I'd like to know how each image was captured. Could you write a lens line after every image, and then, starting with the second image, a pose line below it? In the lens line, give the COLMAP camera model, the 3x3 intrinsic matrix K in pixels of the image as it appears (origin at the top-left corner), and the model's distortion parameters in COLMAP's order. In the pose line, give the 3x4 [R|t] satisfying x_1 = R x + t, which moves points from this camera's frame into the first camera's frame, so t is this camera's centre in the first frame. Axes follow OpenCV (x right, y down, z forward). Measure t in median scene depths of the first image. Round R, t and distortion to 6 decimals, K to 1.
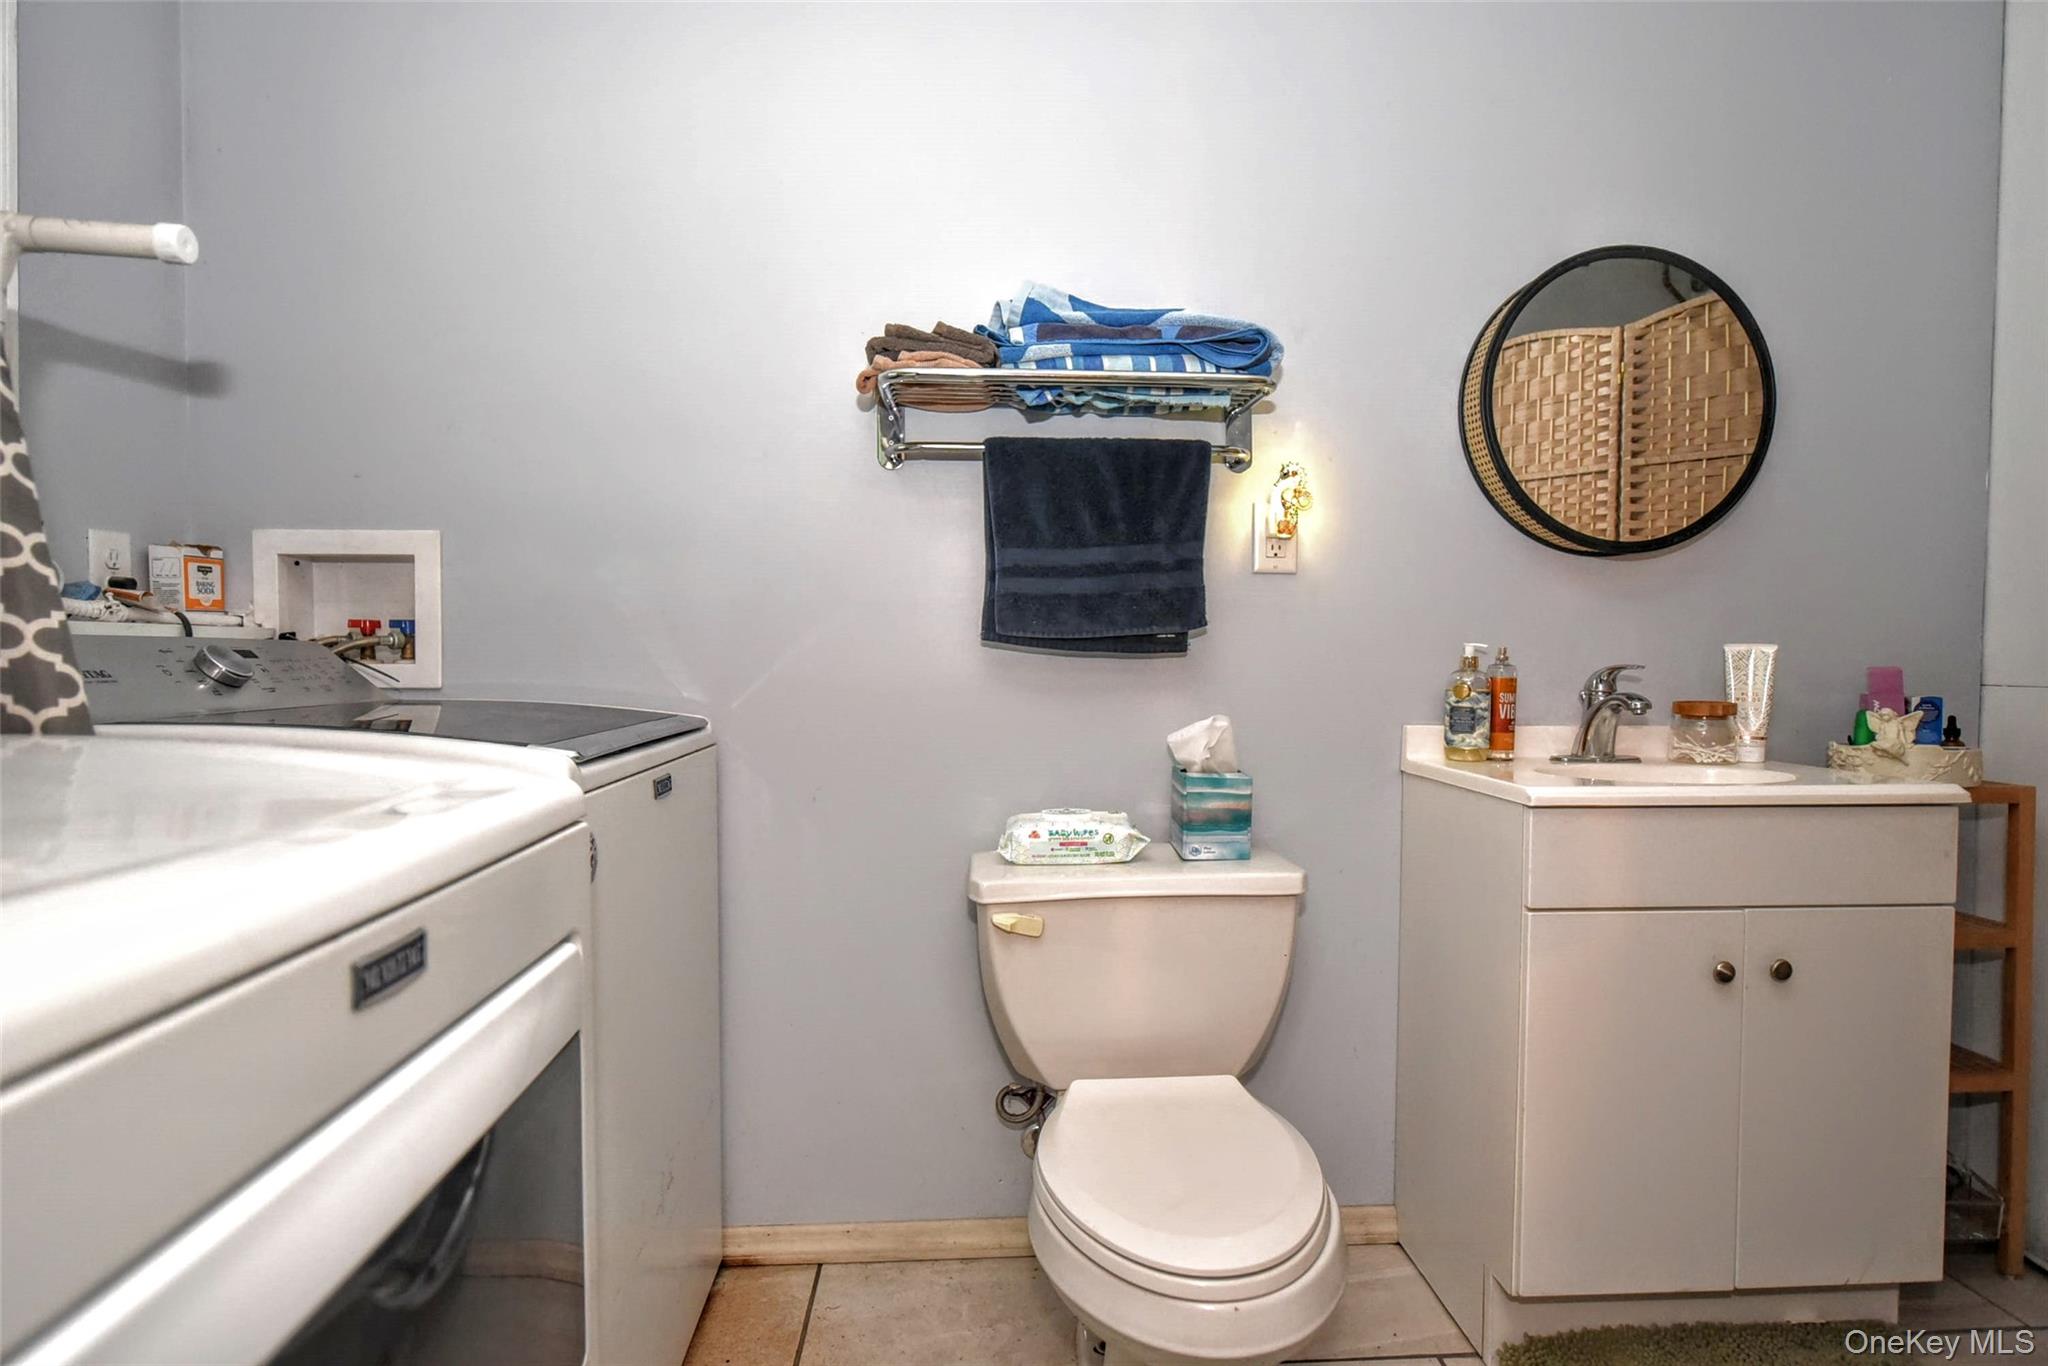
lens RADIAL K [[1053.1, 0, 1024.0], [0, 1053.1, 683.0], [0, 0, 1]] dist [-0.004146, -0.000203]
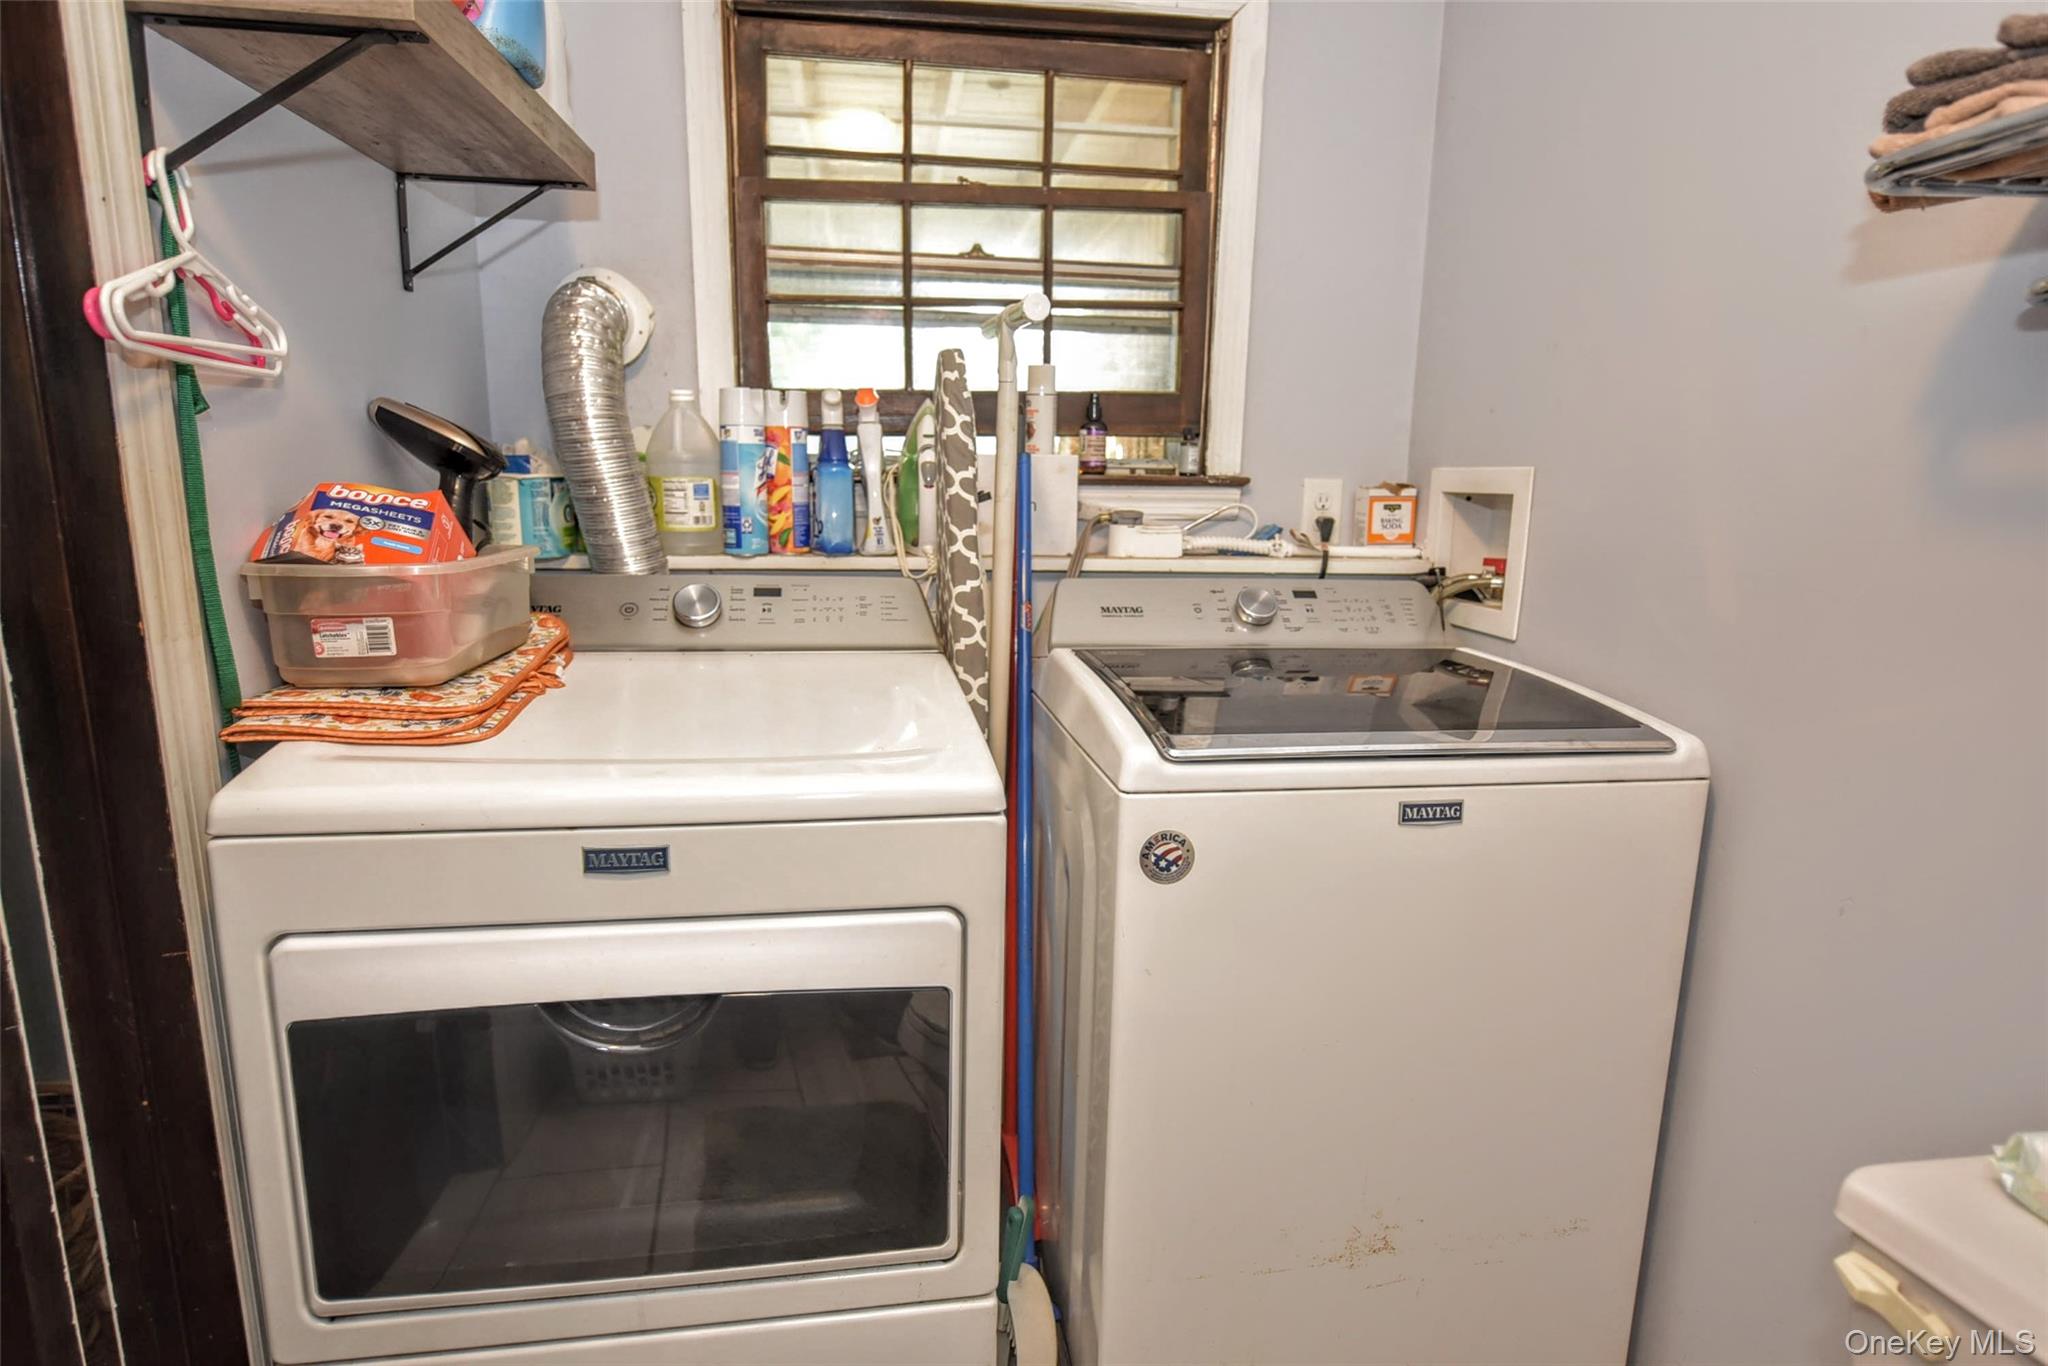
lens RADIAL K [[1105.6, 0, 1024.0], [0, 1105.6, 683.0], [0, 0, 1]] dist [-0.004430, 0.000369]
pose [[0.088259, 0.184546, -0.978853, 0.374033], [-0.049342, 0.982292, 0.180745, -0.117192], [0.994875, 0.032346, 0.095802, 0.501067]]
